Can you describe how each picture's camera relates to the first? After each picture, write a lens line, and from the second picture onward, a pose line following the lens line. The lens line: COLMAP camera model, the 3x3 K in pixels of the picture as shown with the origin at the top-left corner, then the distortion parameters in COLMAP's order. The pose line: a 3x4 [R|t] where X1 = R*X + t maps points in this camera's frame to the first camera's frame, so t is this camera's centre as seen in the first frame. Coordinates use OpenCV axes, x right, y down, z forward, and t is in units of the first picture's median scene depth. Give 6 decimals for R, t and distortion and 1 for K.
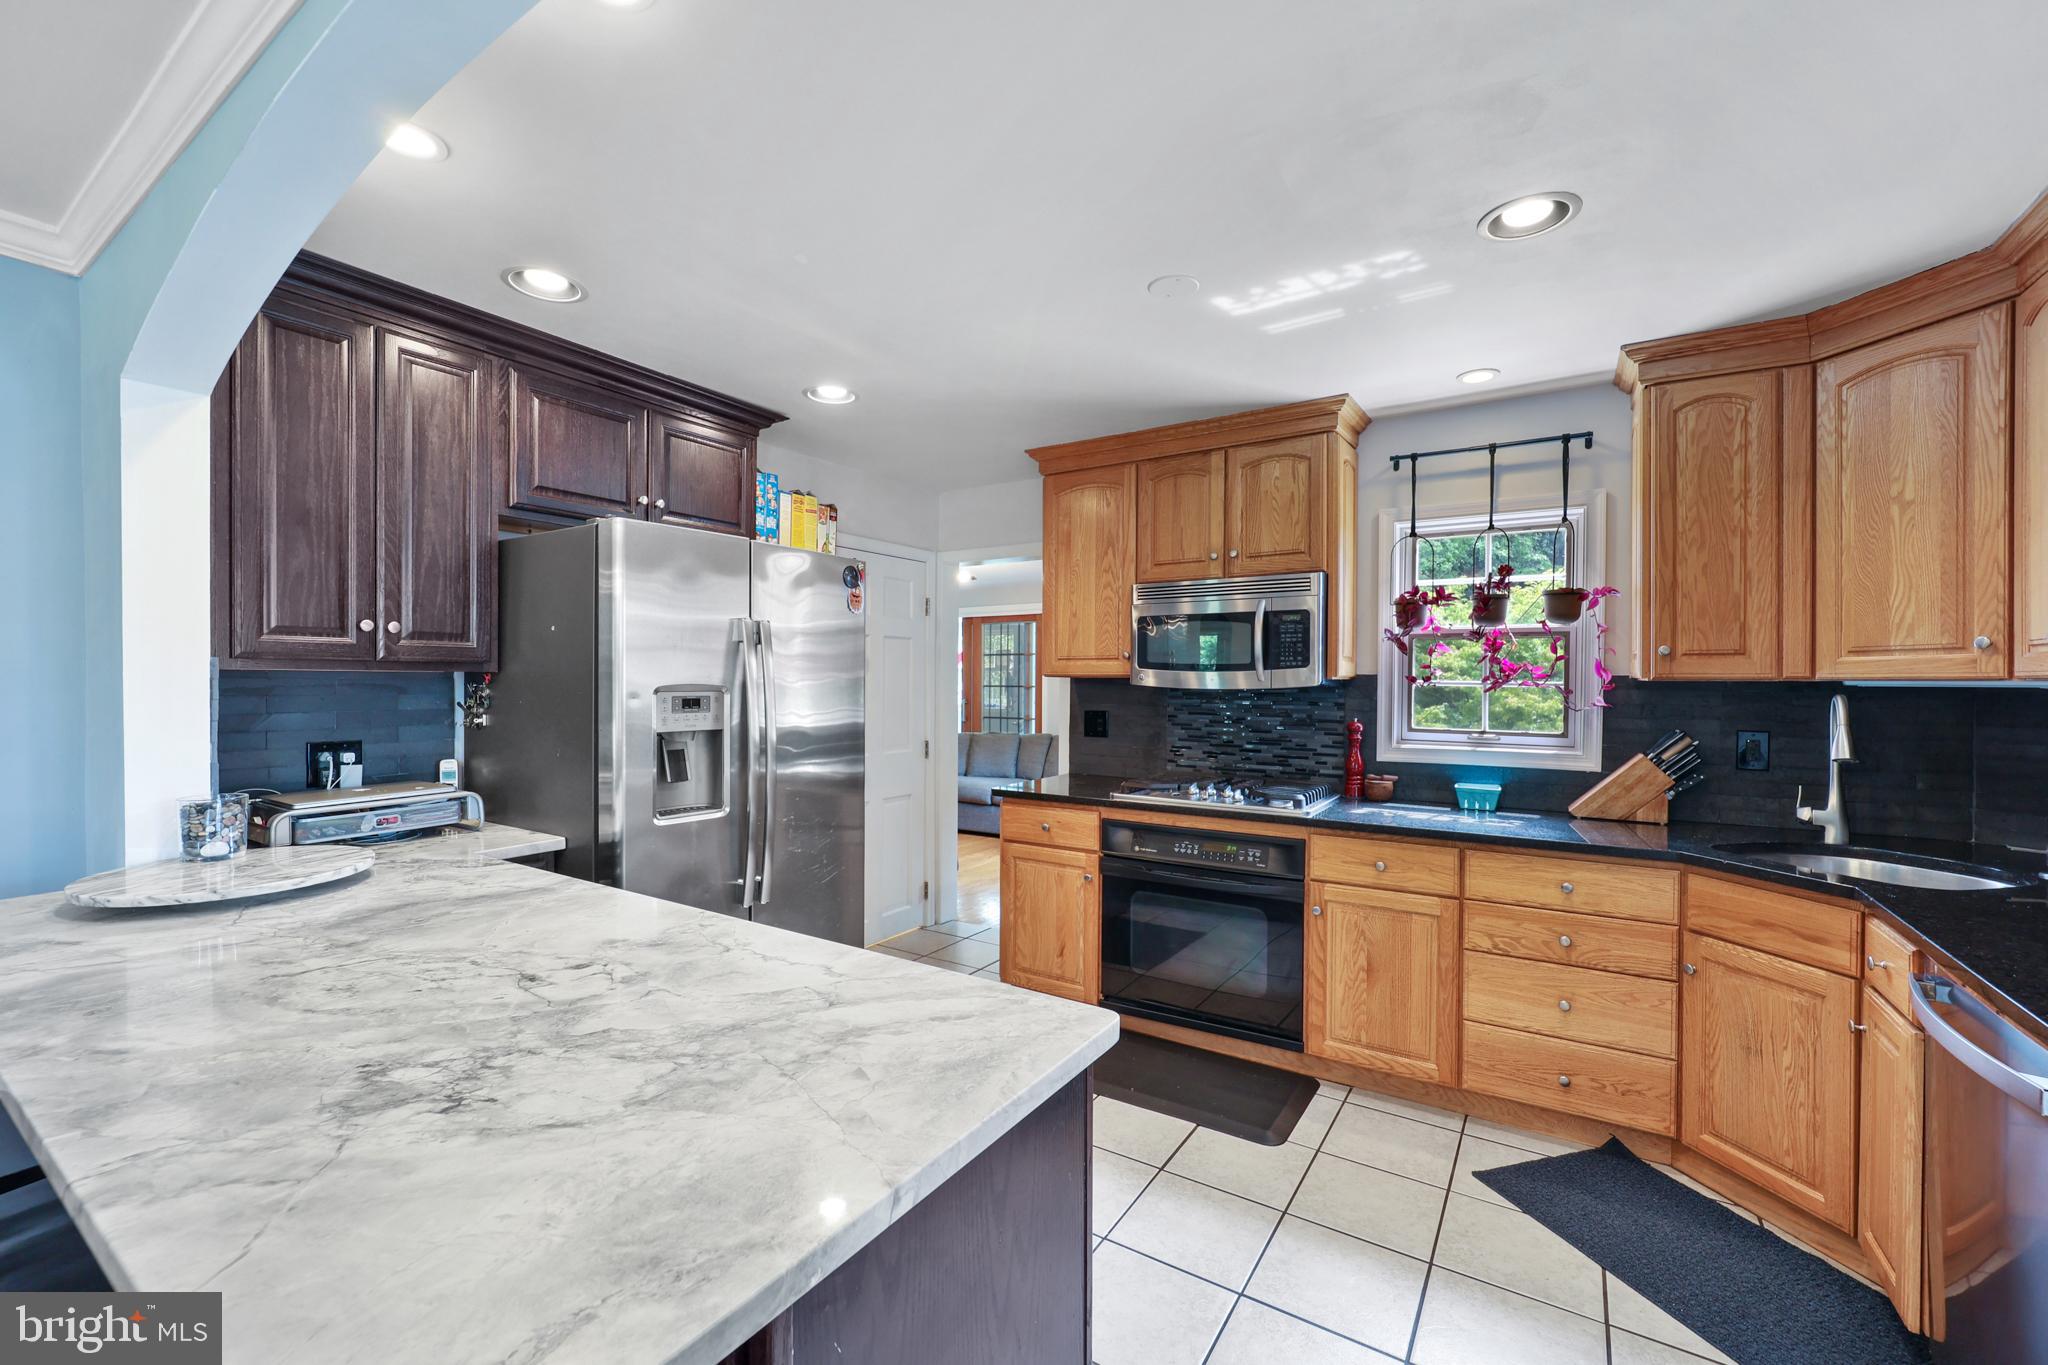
lens RADIAL K [[838.0, 0, 1024.8], [0, 838.0, 681.9], [0, 0, 1]] dist [-0.001835, -0.000910]
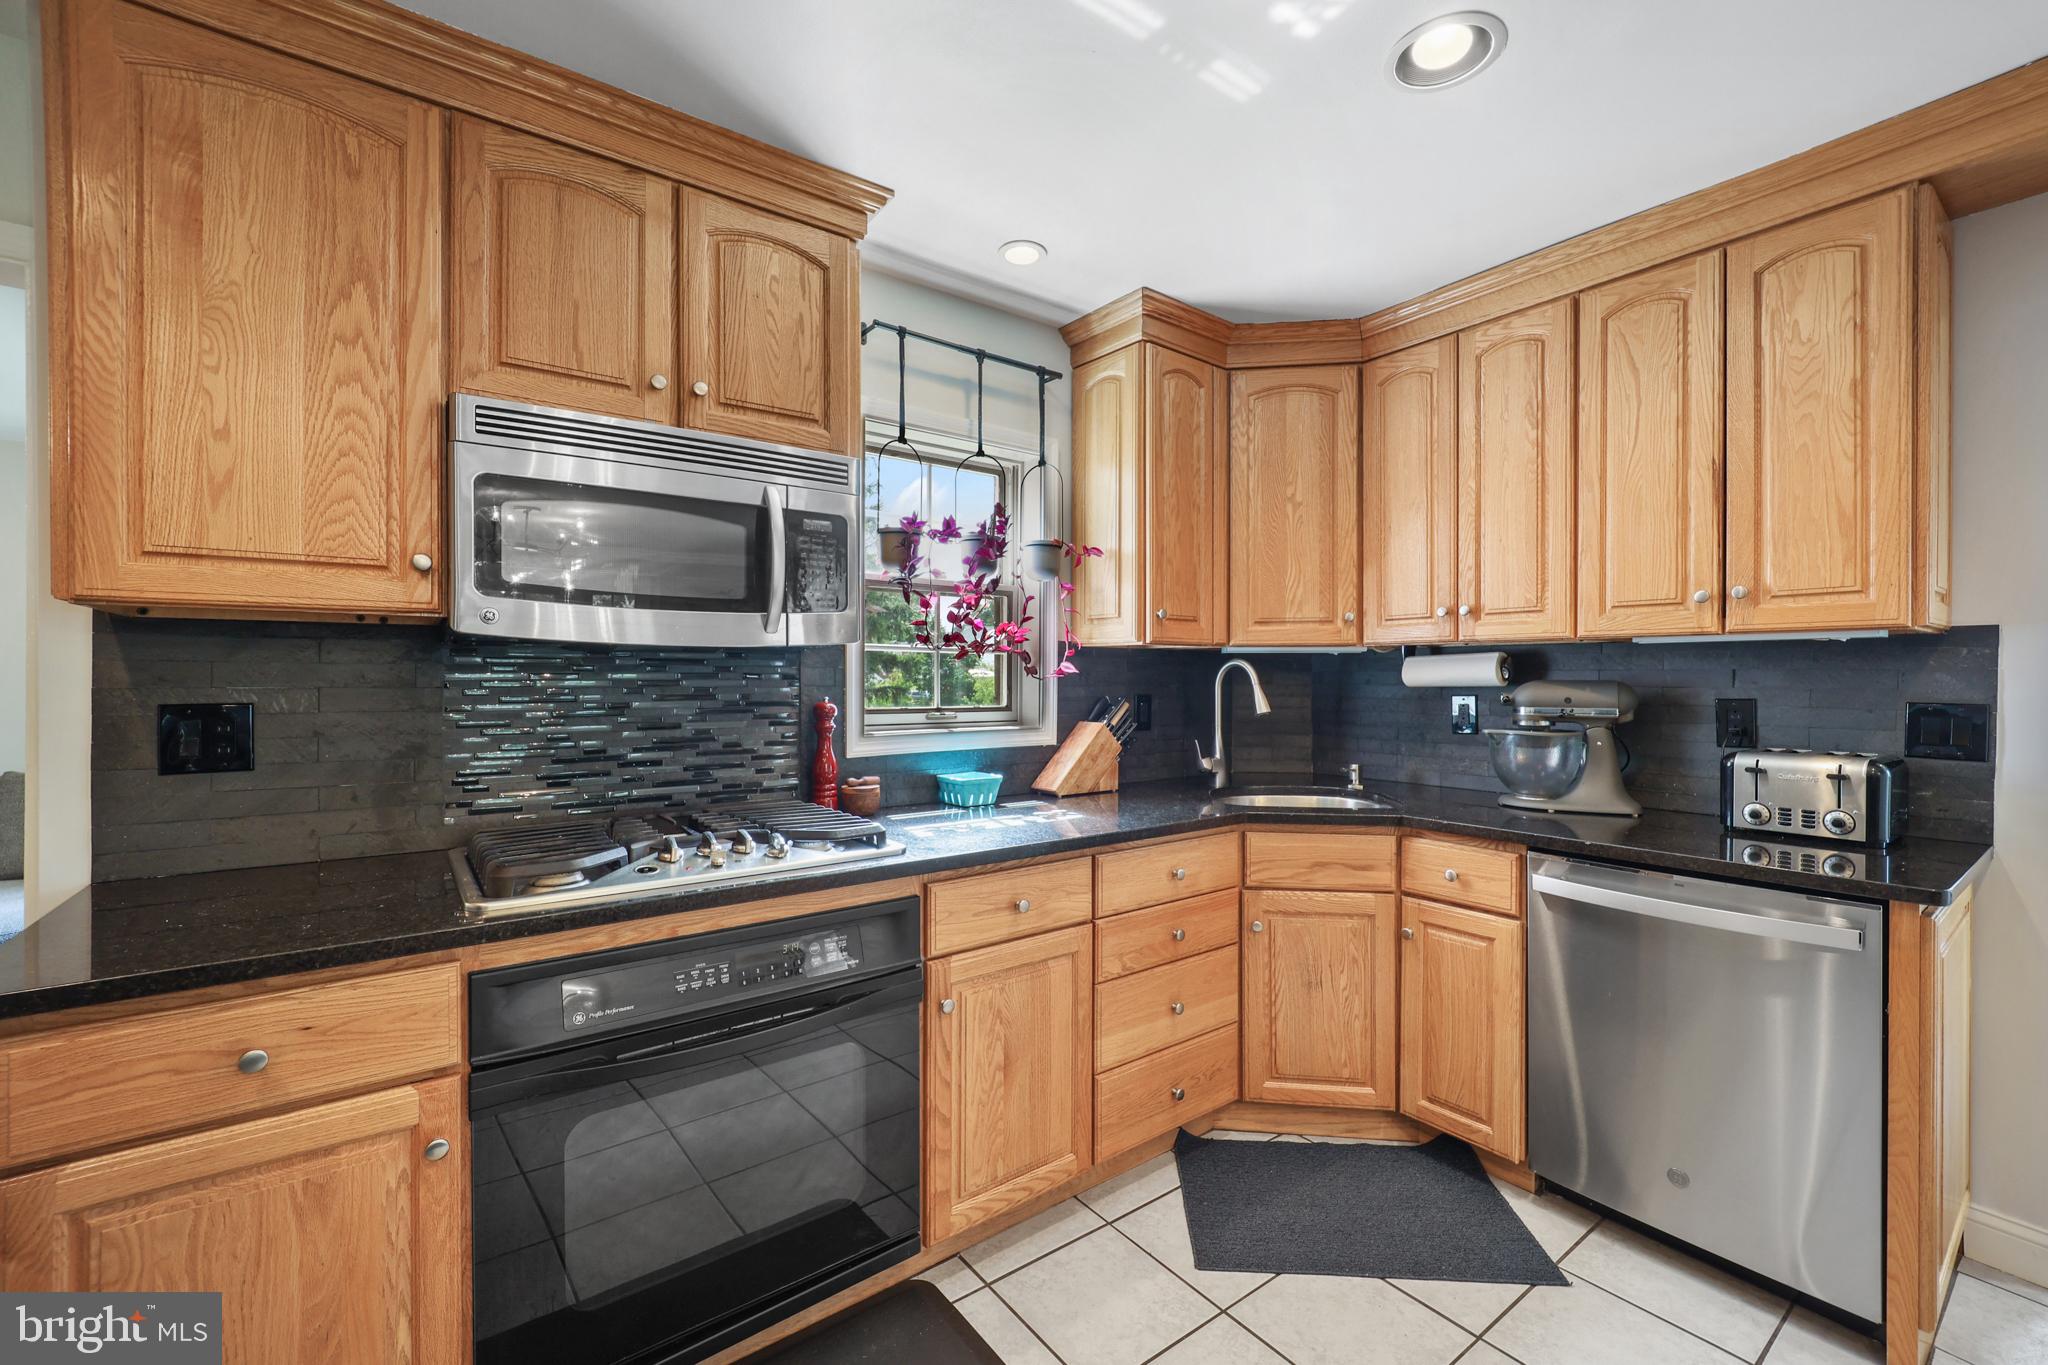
lens RADIAL K [[838.0, 0, 1017.9], [0, 838.0, 684.0], [0, 0, 1]] dist [-0.001835, -0.000910]
pose [[0.354883, -0.009834, 0.934859, -0.209907], [0.003115, 0.999952, 0.009336, 0.033594], [-0.934906, -0.000401, 0.354896, 0.759773]]
